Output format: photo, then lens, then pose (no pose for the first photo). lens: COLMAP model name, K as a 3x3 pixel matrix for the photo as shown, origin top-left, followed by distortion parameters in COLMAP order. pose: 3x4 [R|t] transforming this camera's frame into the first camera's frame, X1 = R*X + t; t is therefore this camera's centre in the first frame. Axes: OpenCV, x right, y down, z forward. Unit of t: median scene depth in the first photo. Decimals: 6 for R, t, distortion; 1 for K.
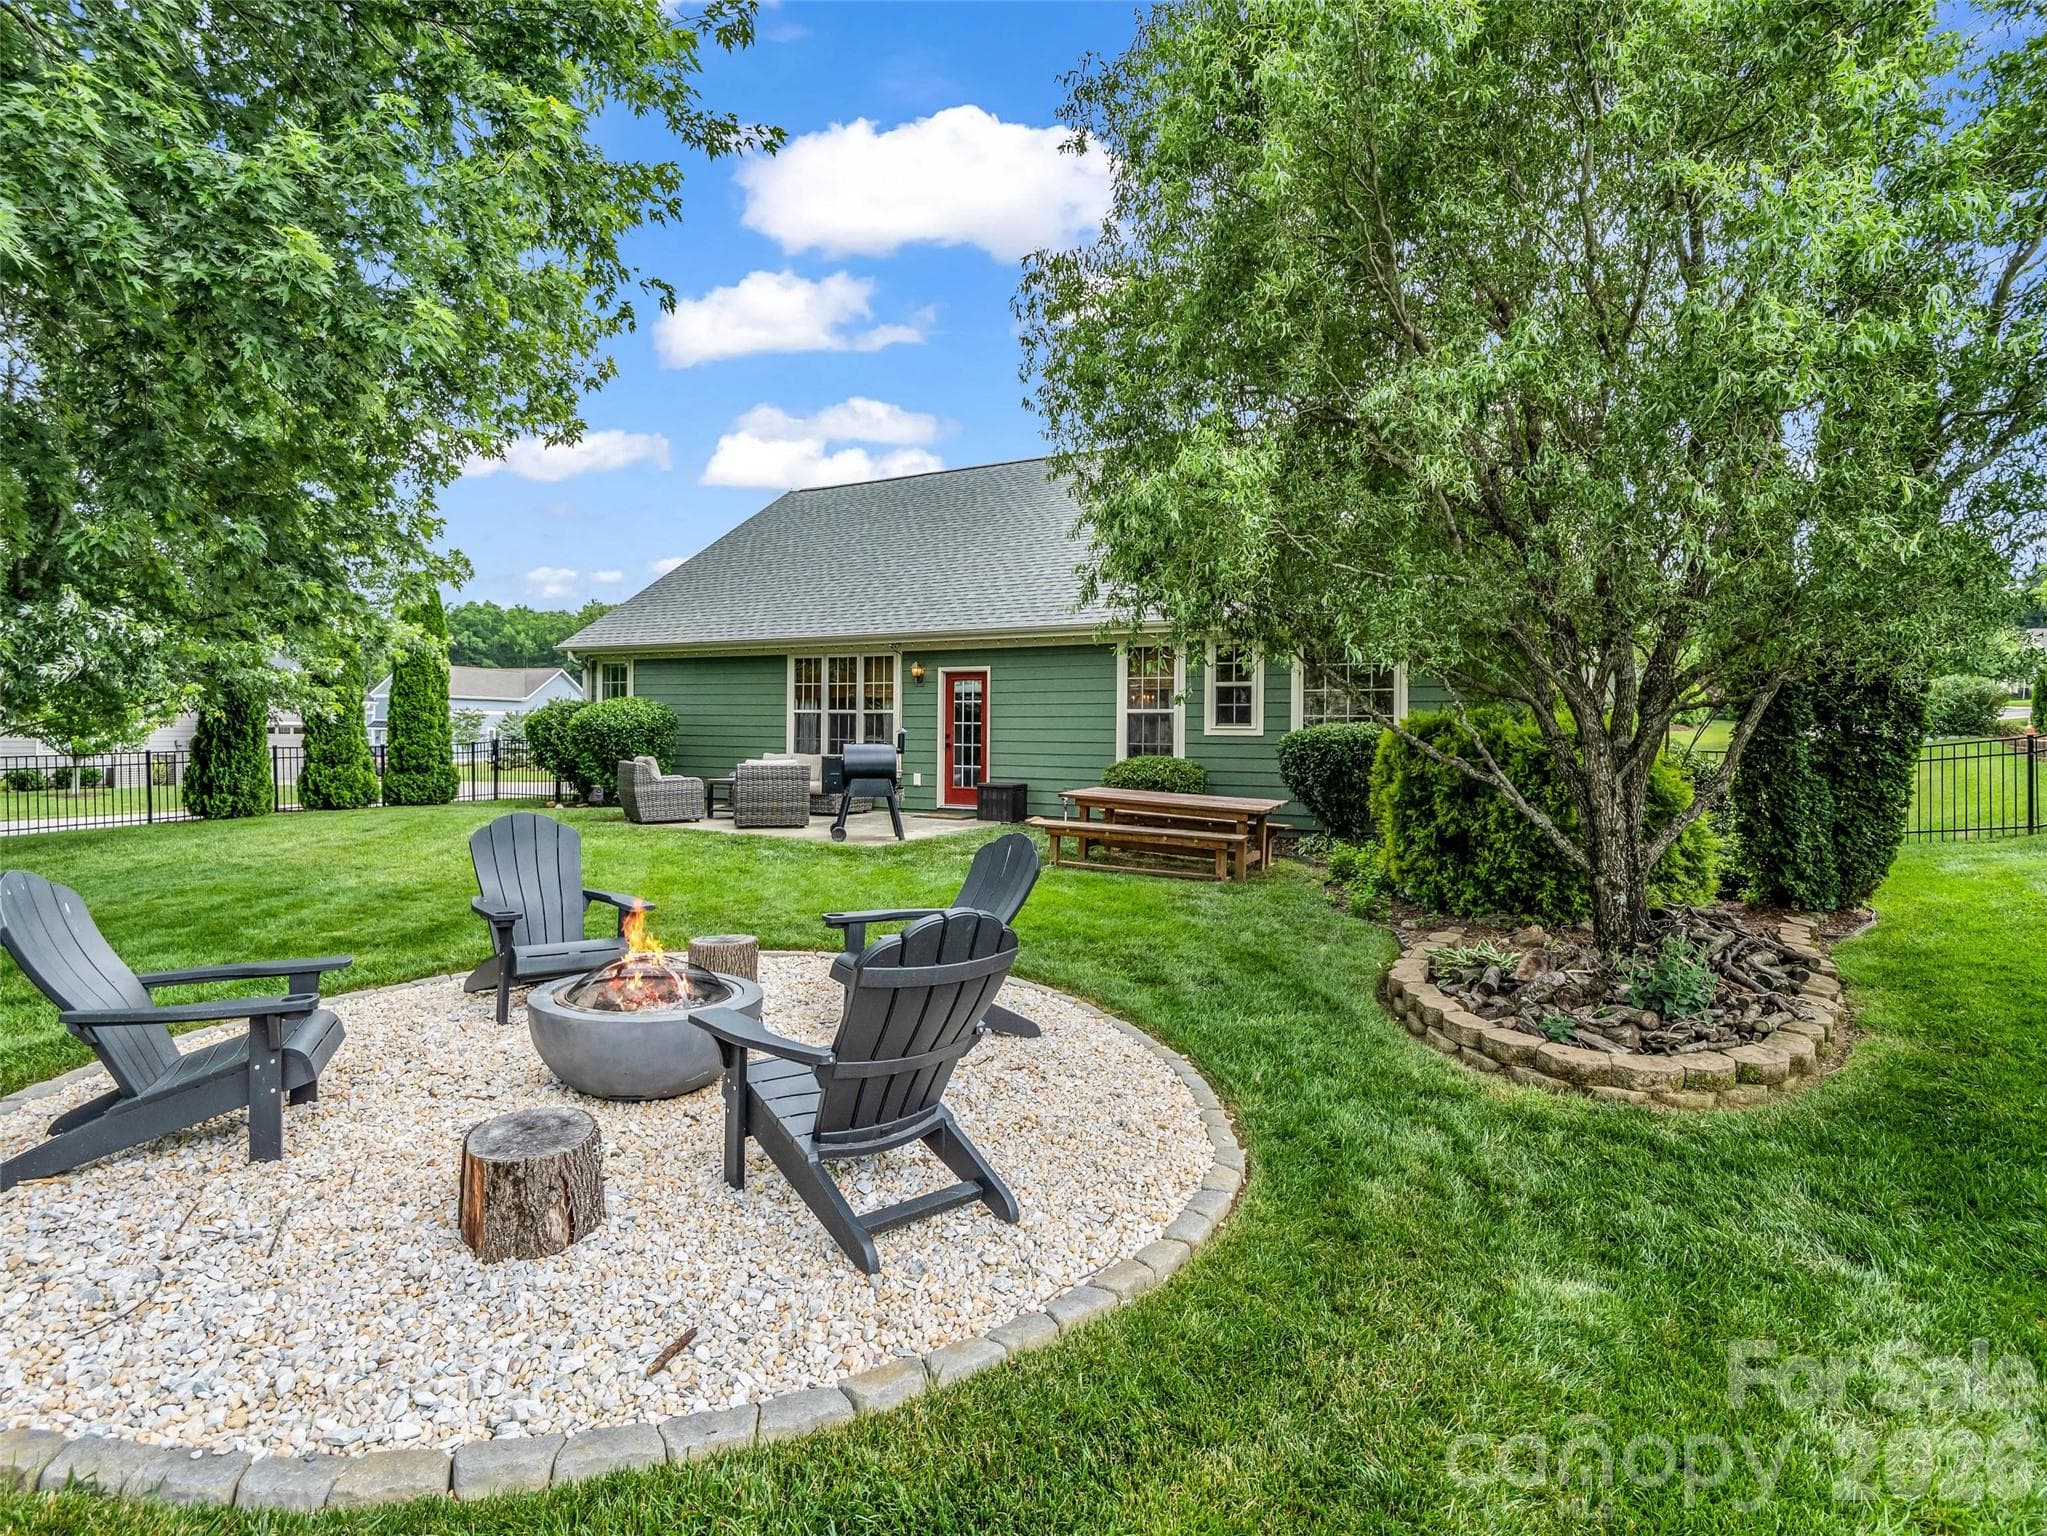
lens RADIAL K [[1051.3, 0, 1023.4], [0, 1051.3, 701.4], [0, 0, 1]] dist [-0.017064, 0.000462]
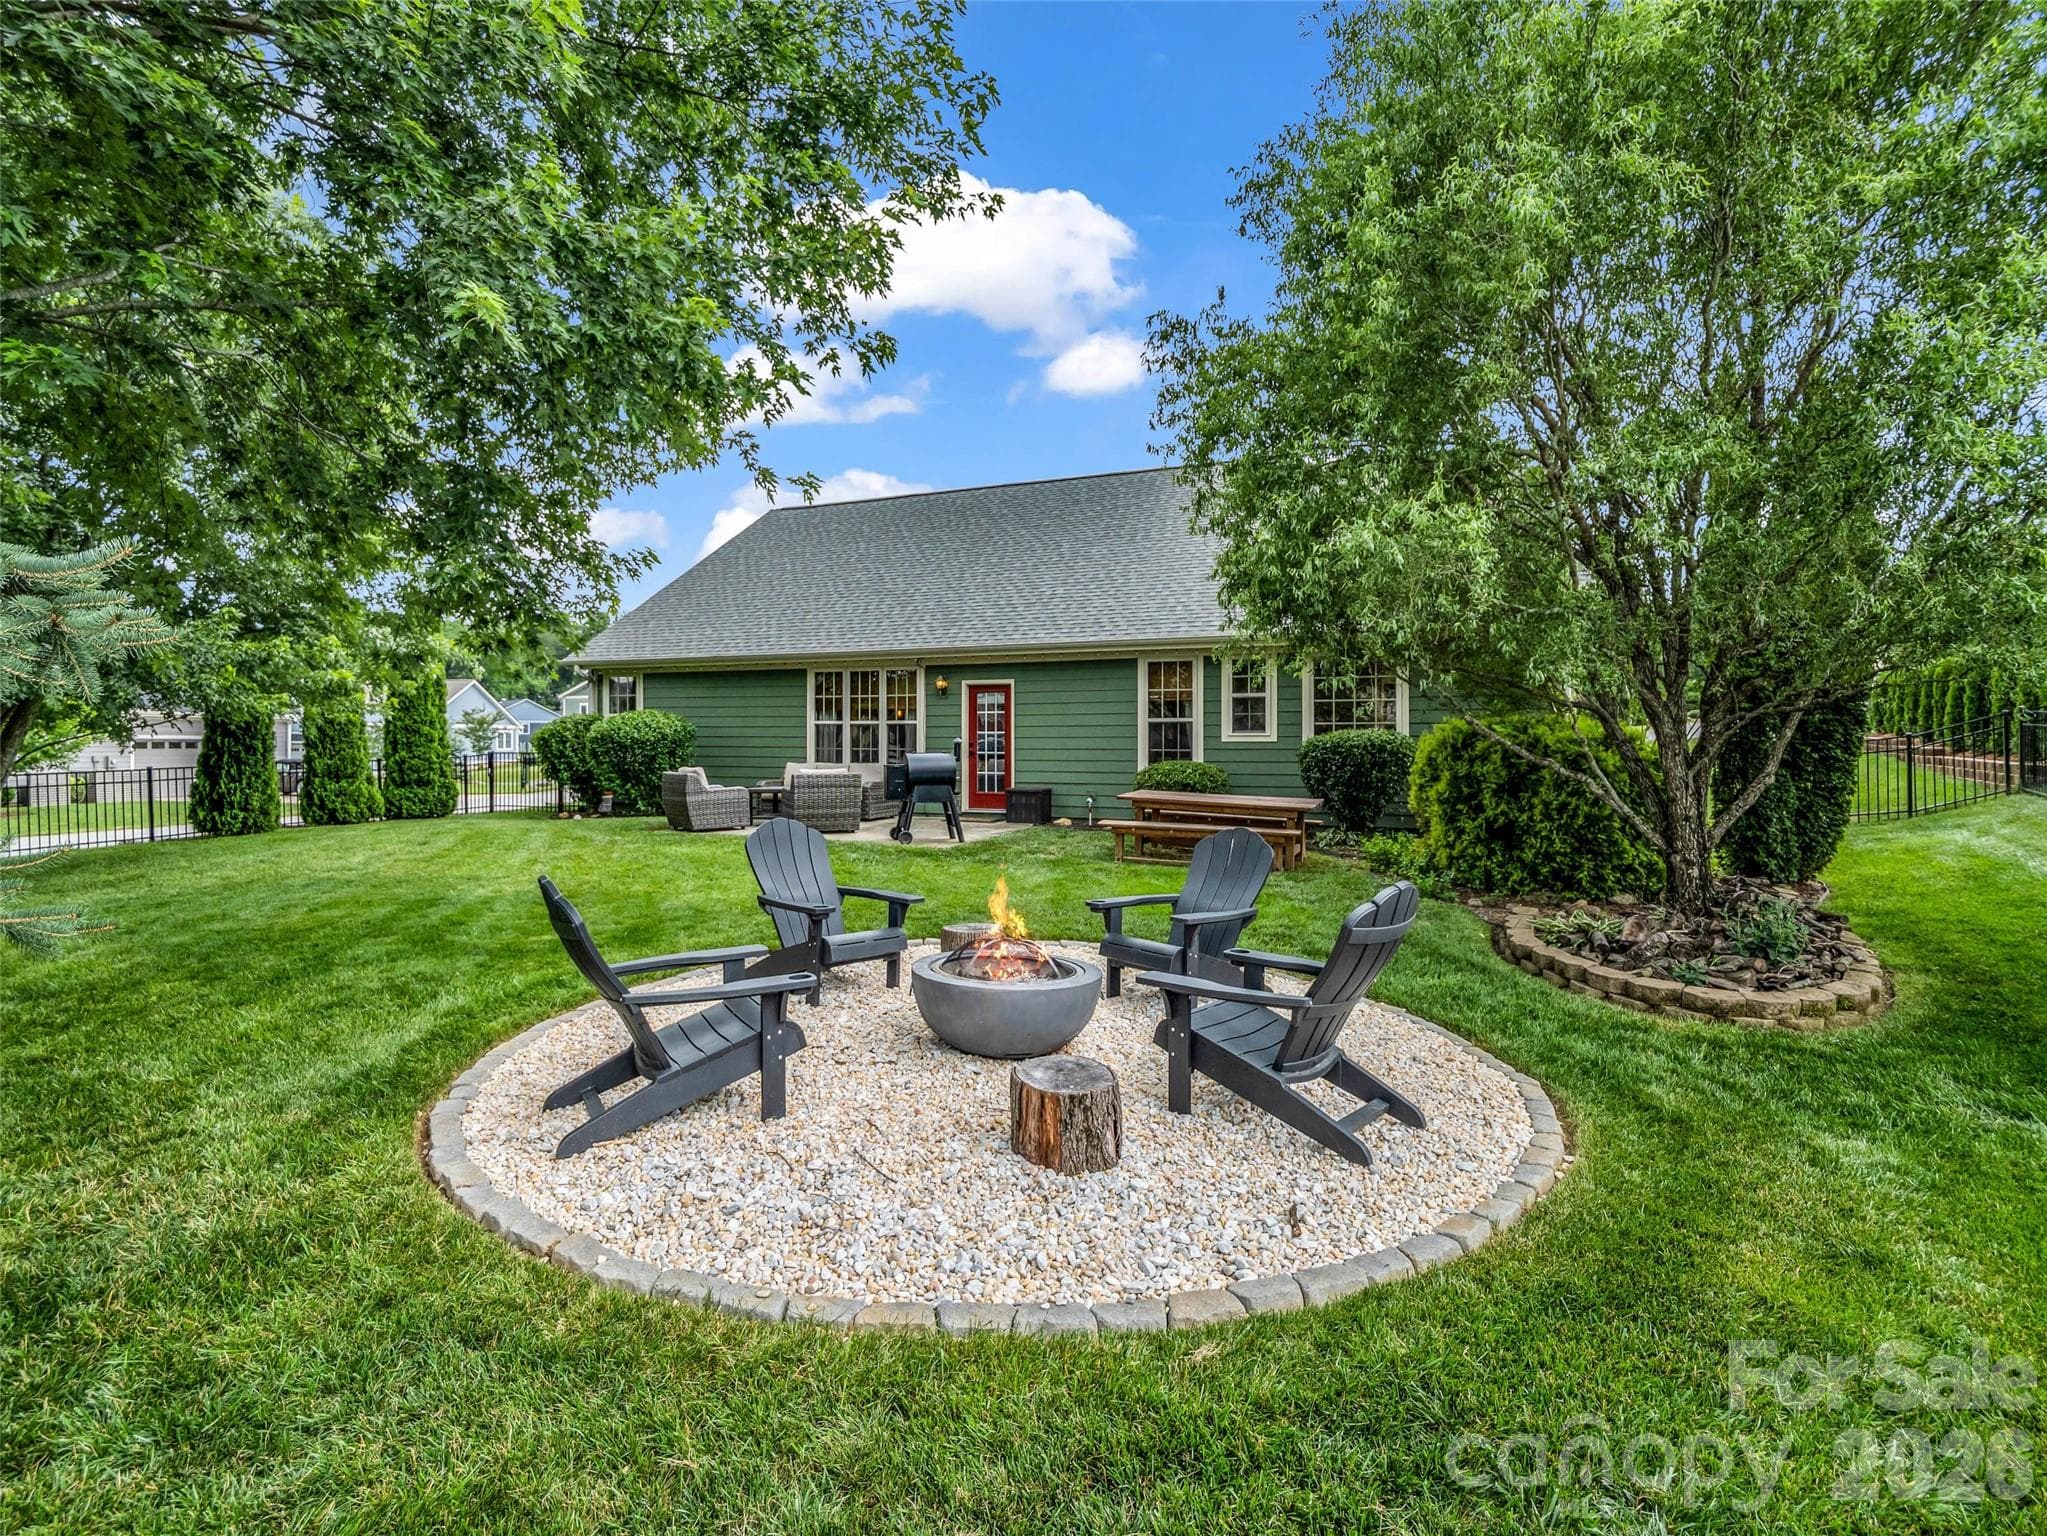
lens RADIAL K [[1013.9, 0, 1020.5], [0, 1013.9, 741.1], [0, 0, 1]] dist [-0.019607, -0.000895]
pose [[0.994539, -0.009182, 0.103958, -0.148698], [0.006032, 0.999514, 0.030580, -0.002406], [-0.104188, -0.029786, 0.994111, -0.035857]]
